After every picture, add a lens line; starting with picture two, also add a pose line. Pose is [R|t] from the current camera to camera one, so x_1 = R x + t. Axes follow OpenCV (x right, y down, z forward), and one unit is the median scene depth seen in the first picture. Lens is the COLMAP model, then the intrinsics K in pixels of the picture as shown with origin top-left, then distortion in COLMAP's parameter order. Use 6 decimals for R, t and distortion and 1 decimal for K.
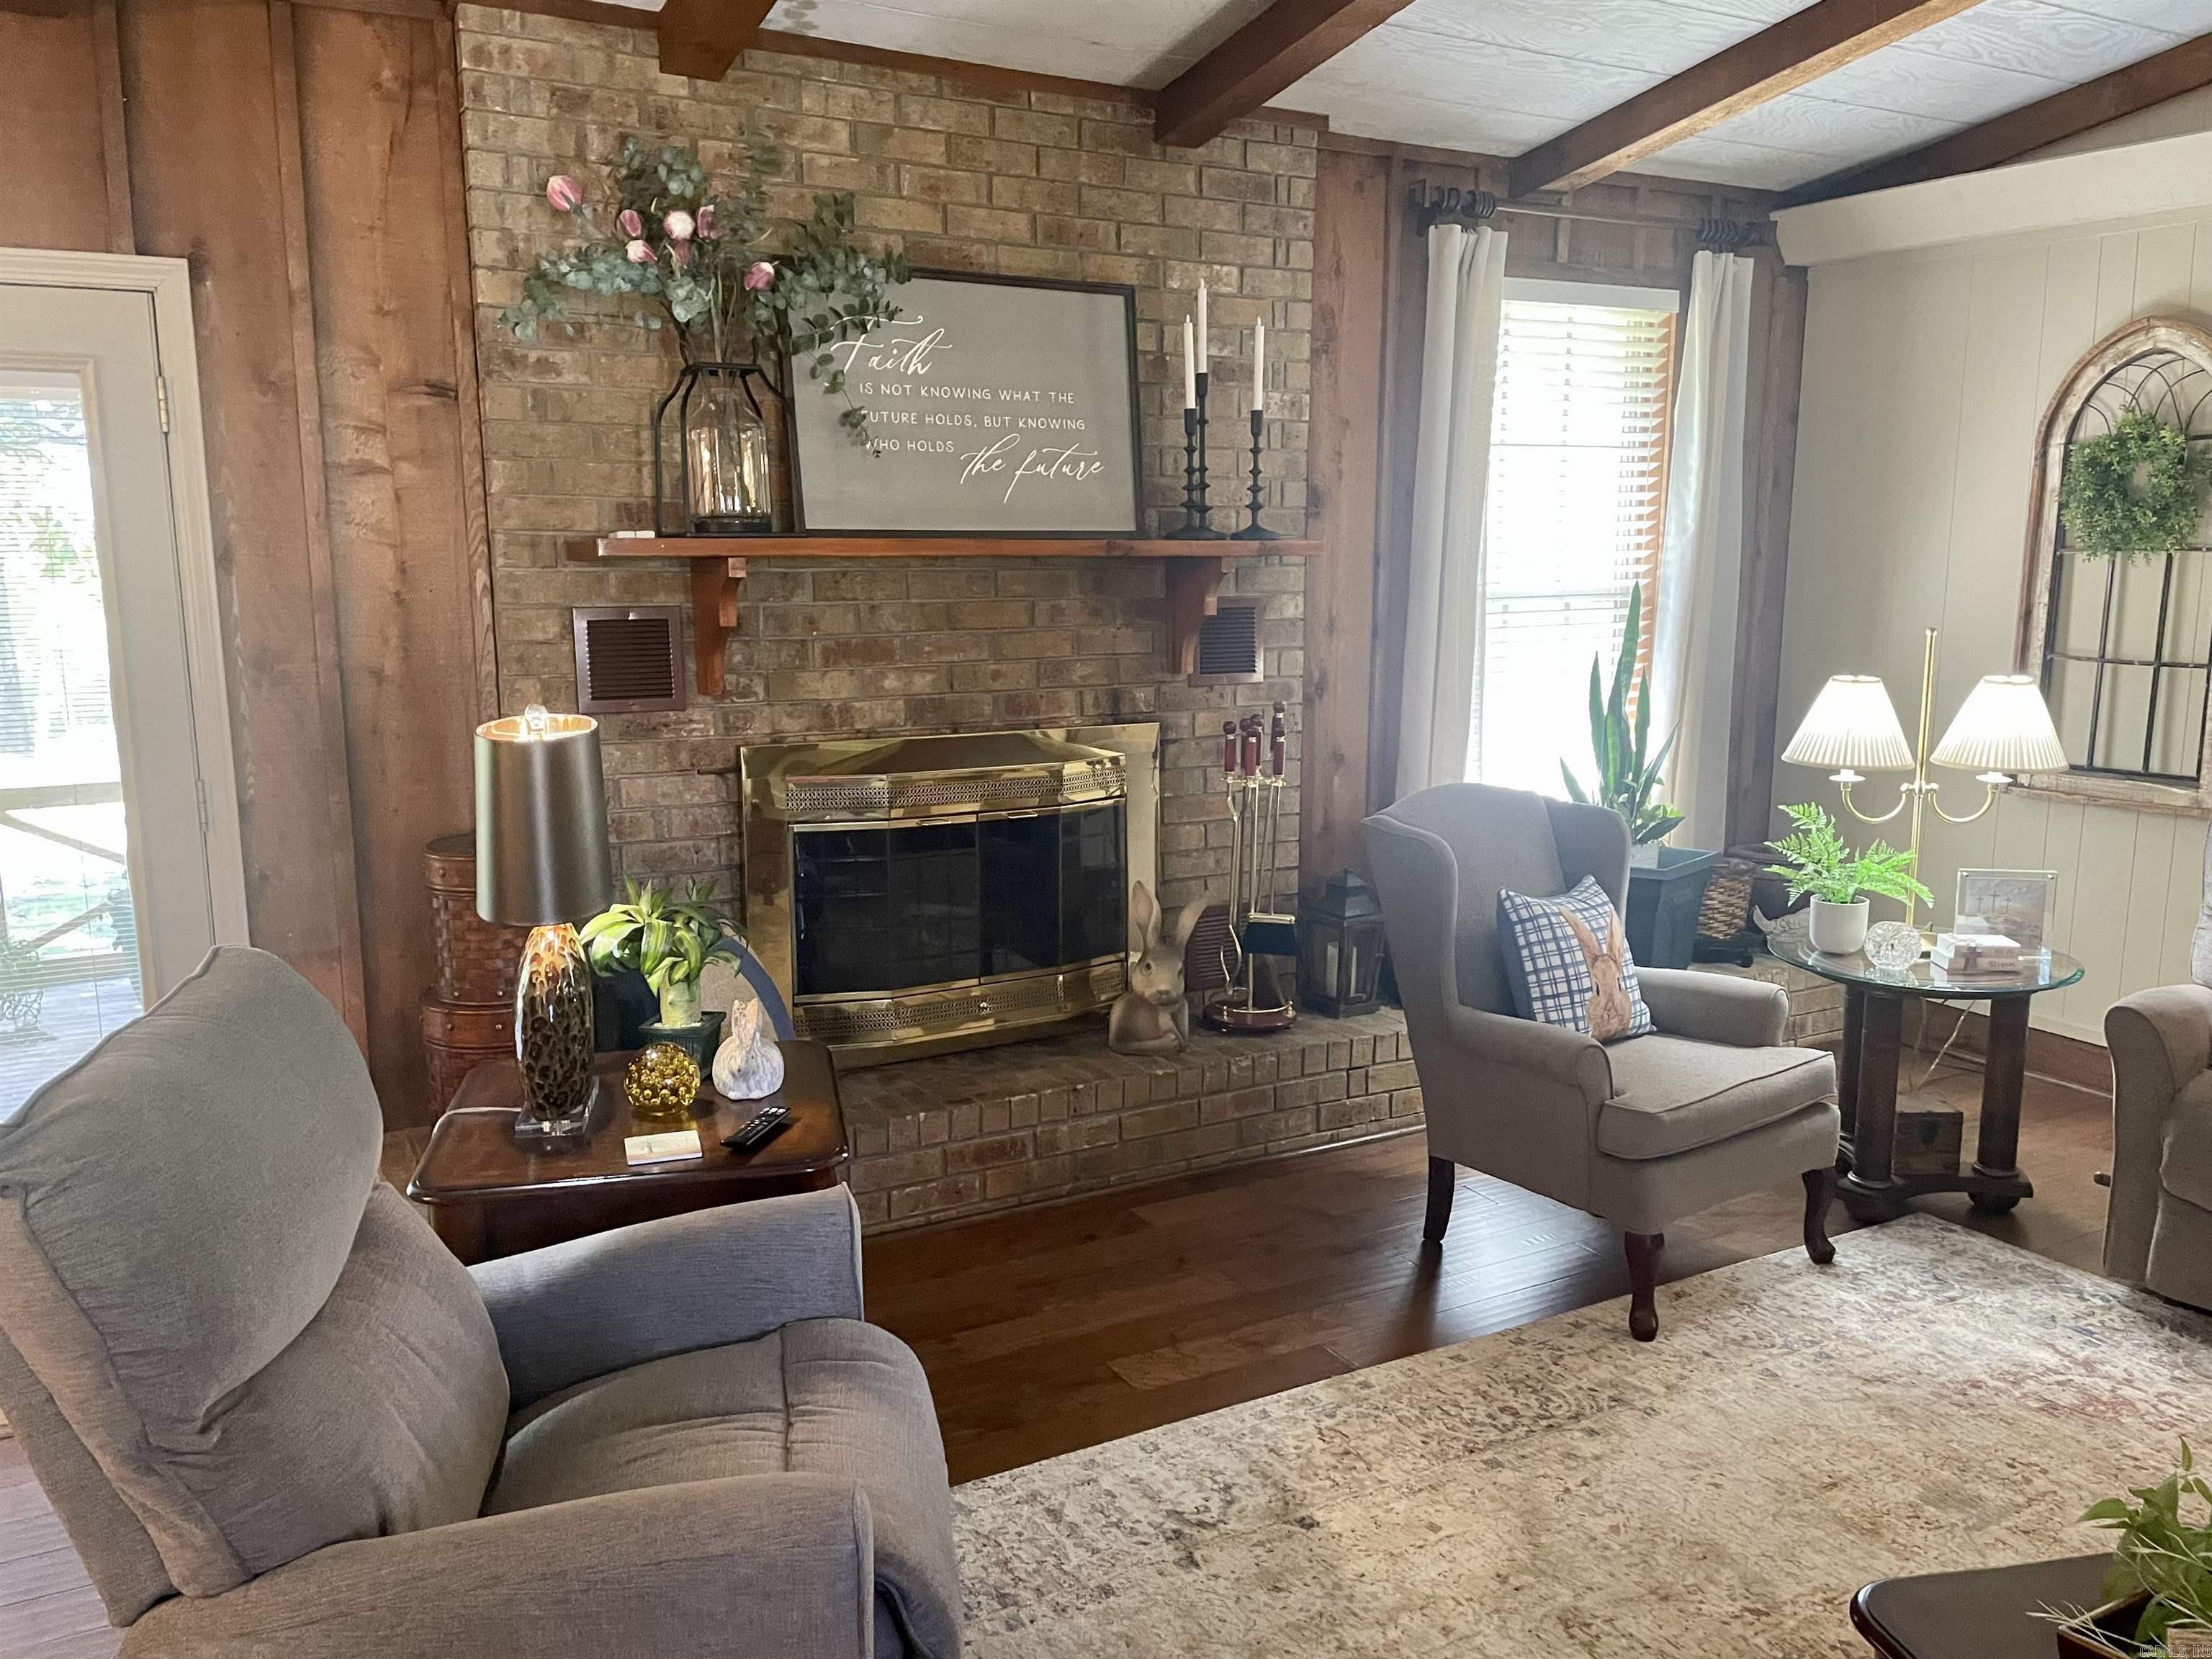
lens RADIAL K [[1669.0, 0, 1100.2], [0, 1669.0, 848.1], [0, 0, 1]] dist [0.073787, -0.076954]
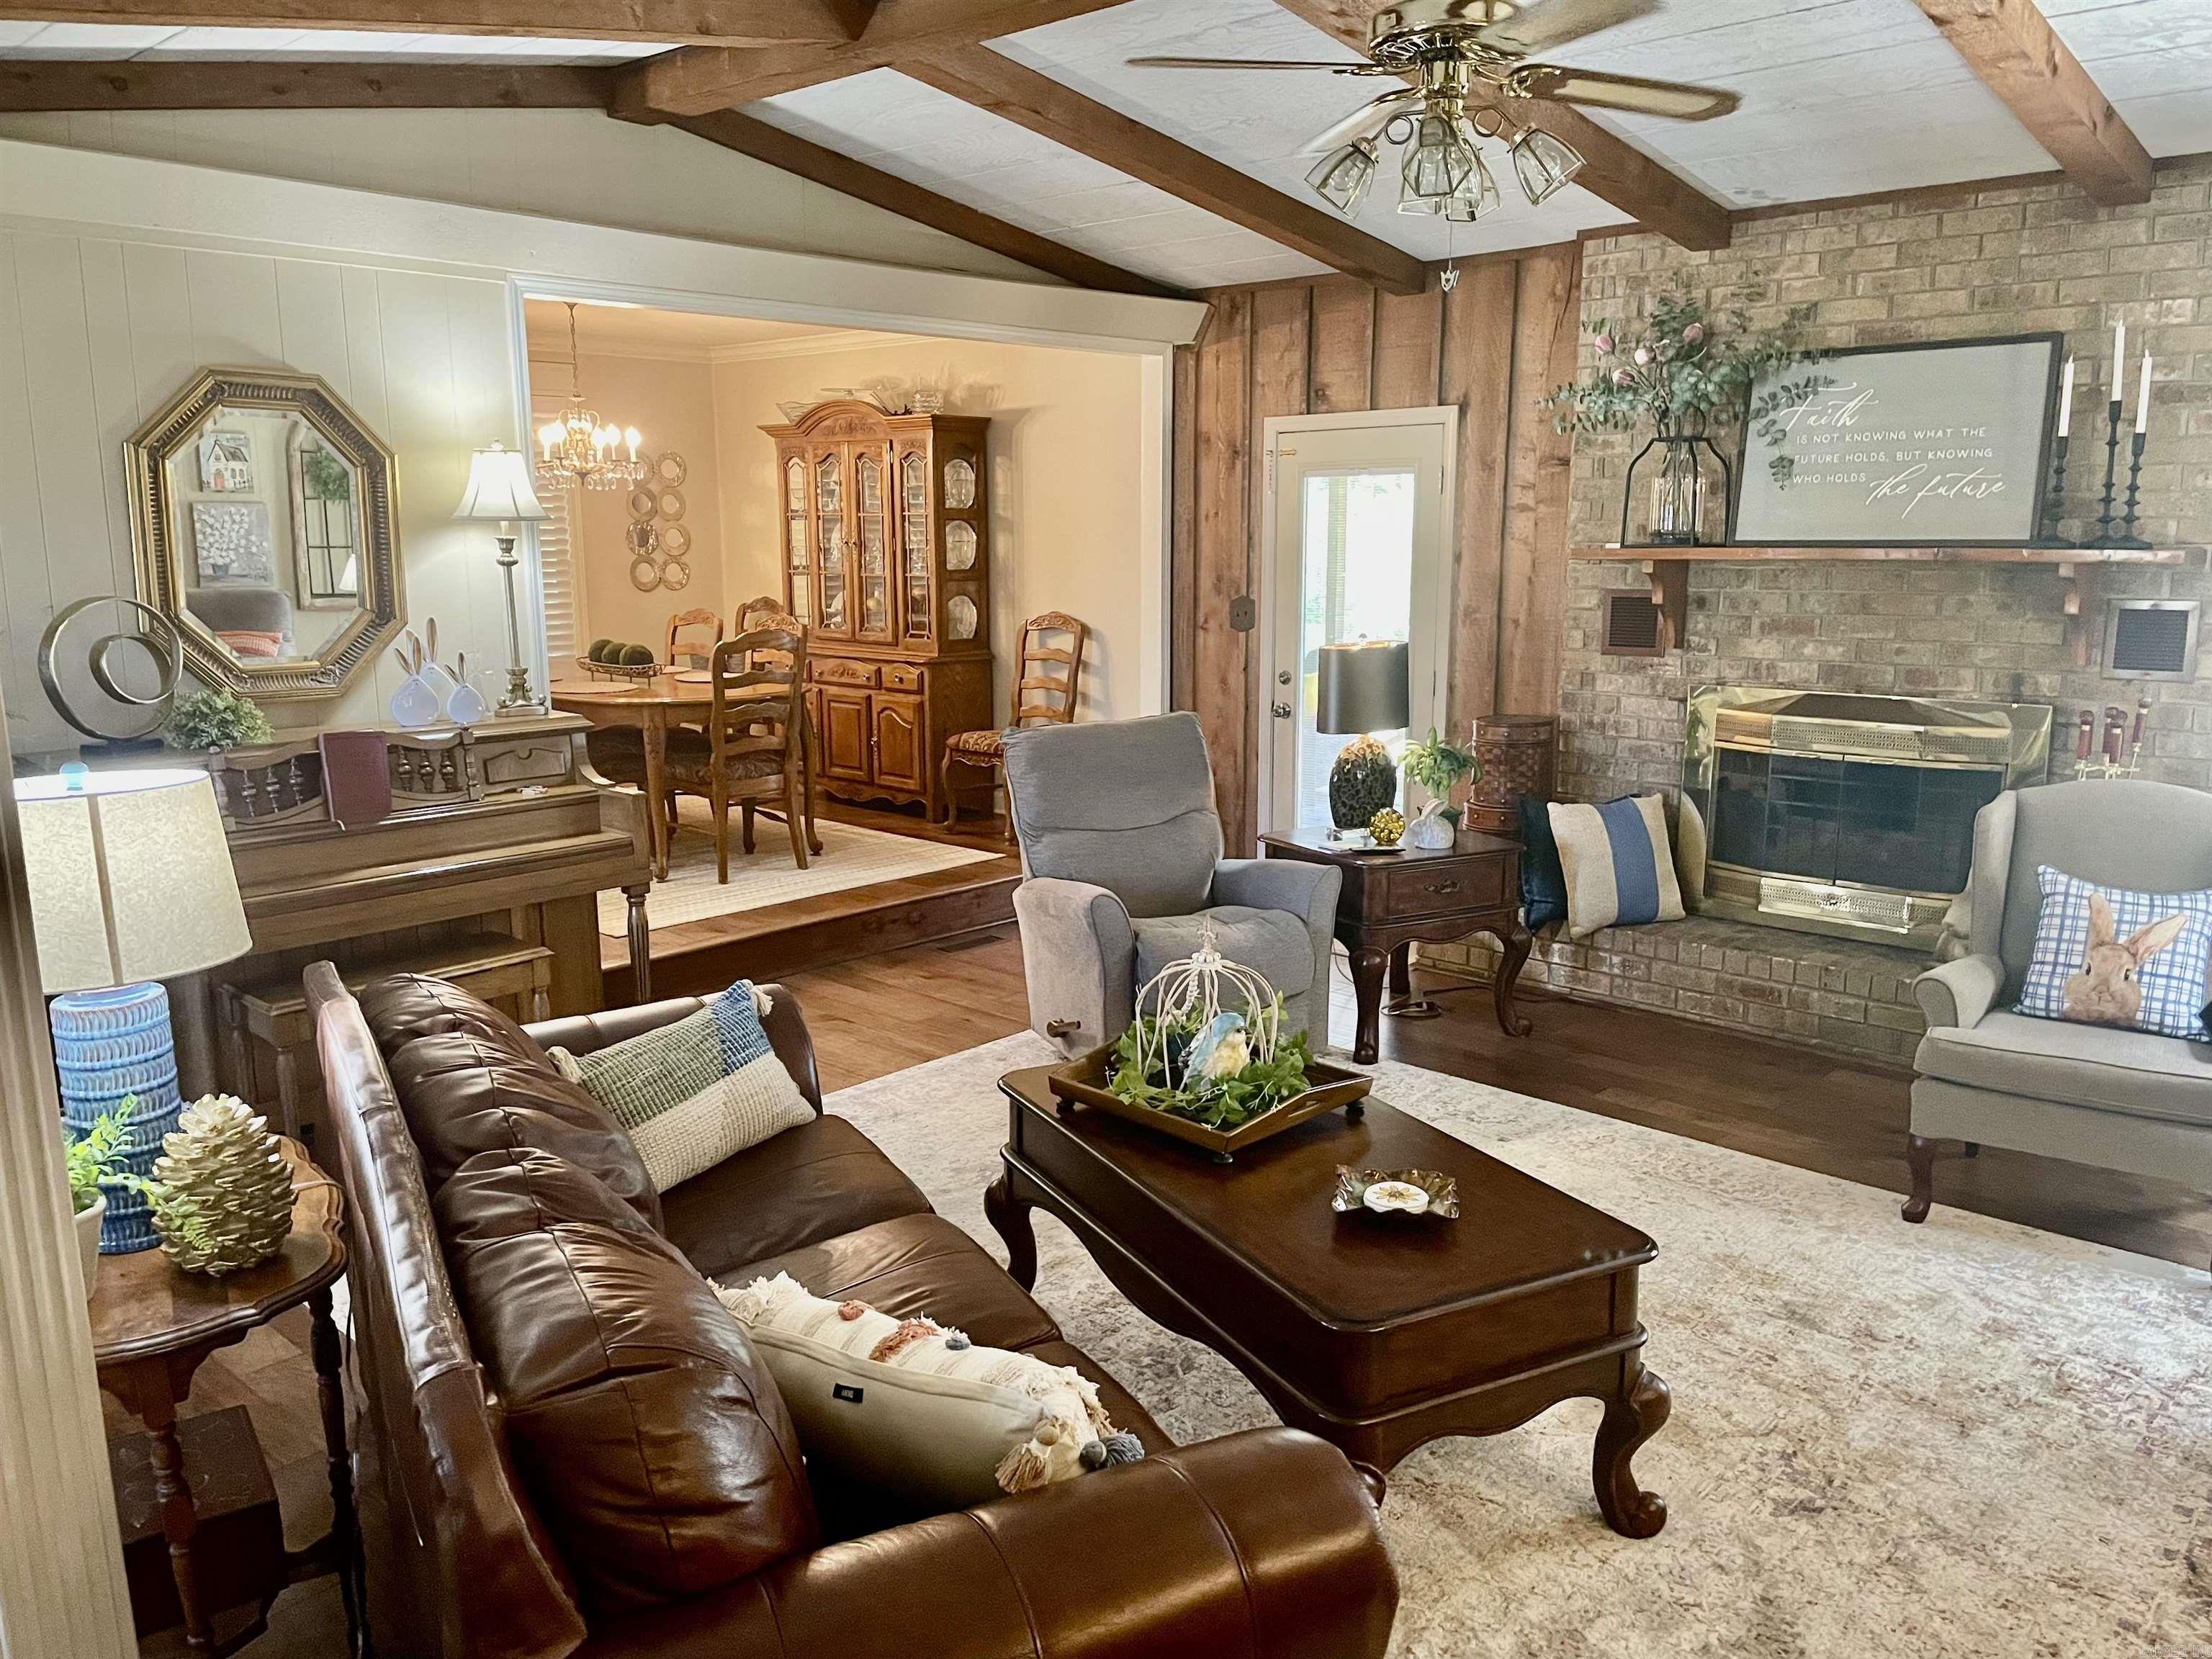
lens RADIAL K [[1669.0, 0, 1090.2], [0, 1669.0, 843.7], [0, 0, 1]] dist [0.073787, -0.076954]
pose [[0.311050, 0.182233, -0.932759, 1.043826], [-0.158109, 0.977690, 0.138286, -0.043952], [0.937150, 0.104464, 0.332923, 0.005401]]
